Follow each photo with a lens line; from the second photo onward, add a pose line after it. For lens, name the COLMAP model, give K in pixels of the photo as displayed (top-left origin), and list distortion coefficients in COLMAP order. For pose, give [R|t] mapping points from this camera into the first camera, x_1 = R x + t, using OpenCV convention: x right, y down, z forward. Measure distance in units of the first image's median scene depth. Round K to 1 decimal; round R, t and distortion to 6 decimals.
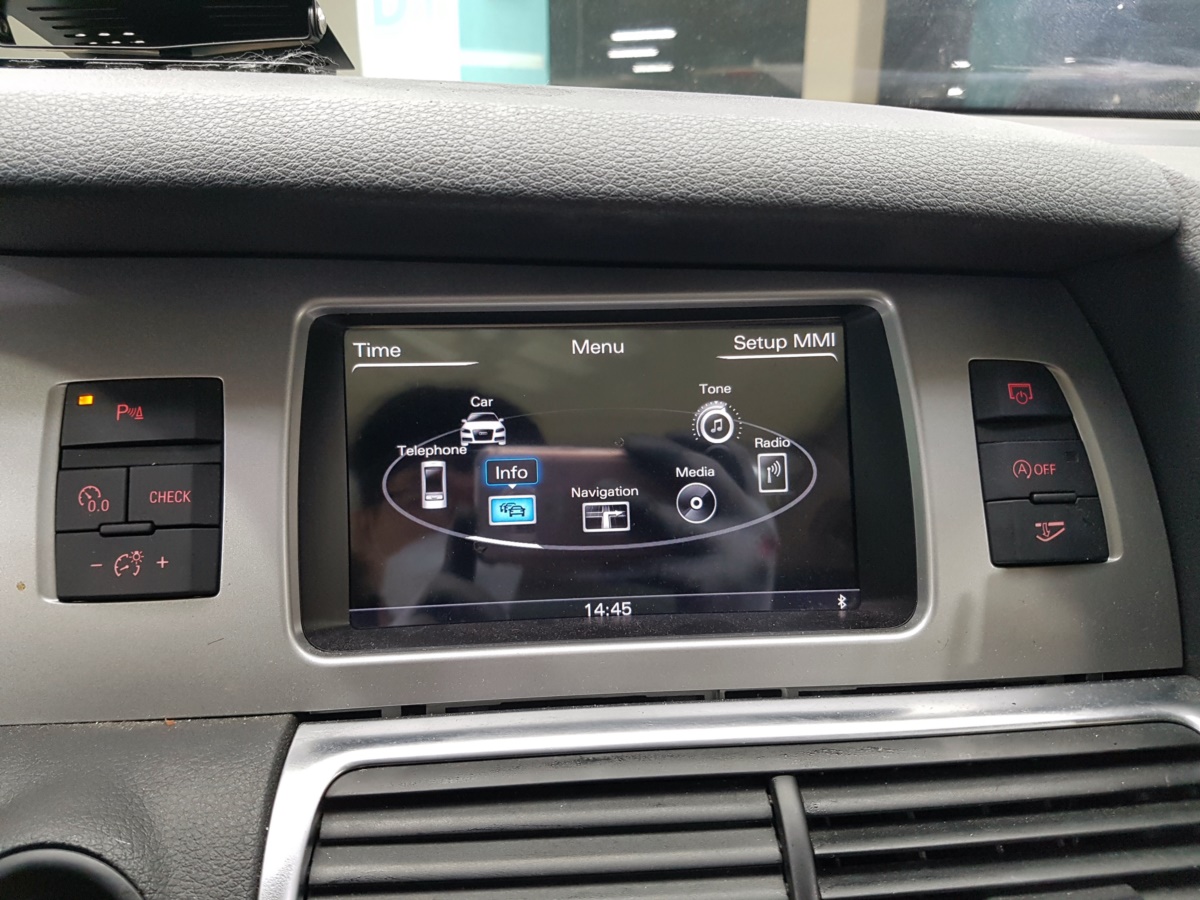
lens RADIAL K [[930.1, 0, 594.7], [0, 930.1, 476.5], [0, 0, 1]] dist [0.110821, -0.188387]
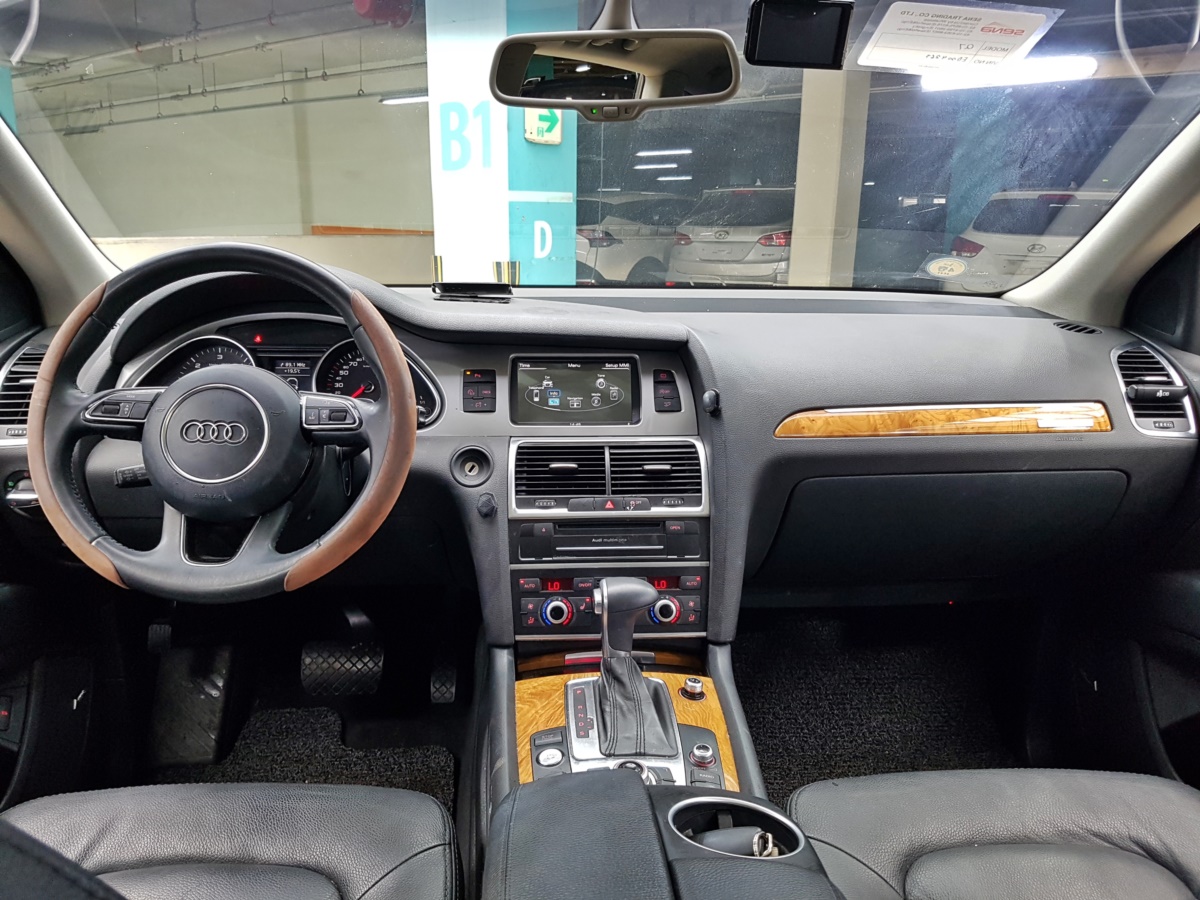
lens RADIAL K [[930.1, 0, 594.7], [0, 930.1, 476.5], [0, 0, 1]] dist [0.110821, -0.188387]
pose [[0.999477, 0.017378, -0.027281, 0.232910], [-0.019801, 0.995637, -0.091189, 0.792799], [0.025577, 0.091681, 0.995460, -3.377715]]
